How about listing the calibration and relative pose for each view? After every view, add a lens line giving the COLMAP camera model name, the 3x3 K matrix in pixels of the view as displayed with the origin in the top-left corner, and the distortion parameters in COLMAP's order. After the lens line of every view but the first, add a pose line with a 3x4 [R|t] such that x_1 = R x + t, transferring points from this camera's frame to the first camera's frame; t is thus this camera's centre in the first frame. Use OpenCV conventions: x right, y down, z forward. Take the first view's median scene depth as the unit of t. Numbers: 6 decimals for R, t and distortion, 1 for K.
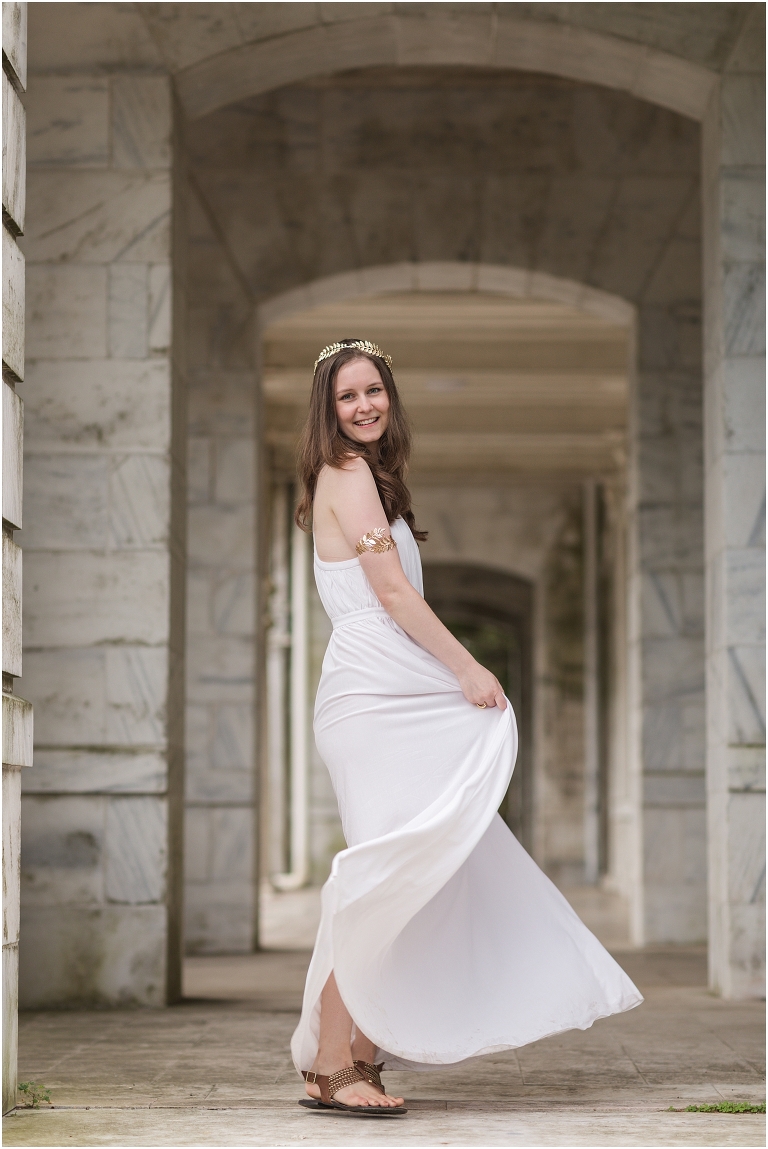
lens RADIAL K [[2833.2, 0, 384.0], [0, 2833.2, 574.5], [0, 0, 1]] dist [0.043469, -0.133225]
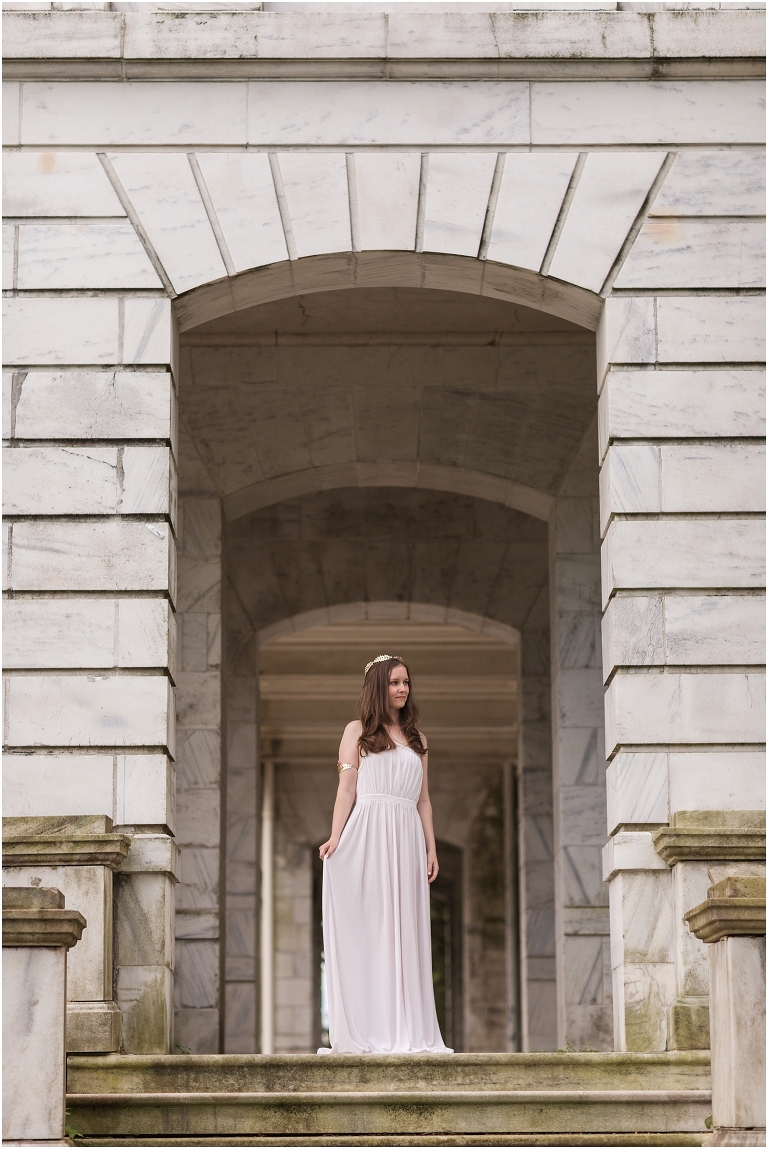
lens RADIAL K [[2833.2, 0, 384.0], [0, 2833.2, 574.5], [0, 0, 1]] dist [0.043469, -0.133225]
pose [[0.999768, -0.002736, 0.021365, -0.016103], [0.004968, 0.994446, -0.105129, 0.040304], [-0.020959, 0.105211, 0.994229, -0.626926]]
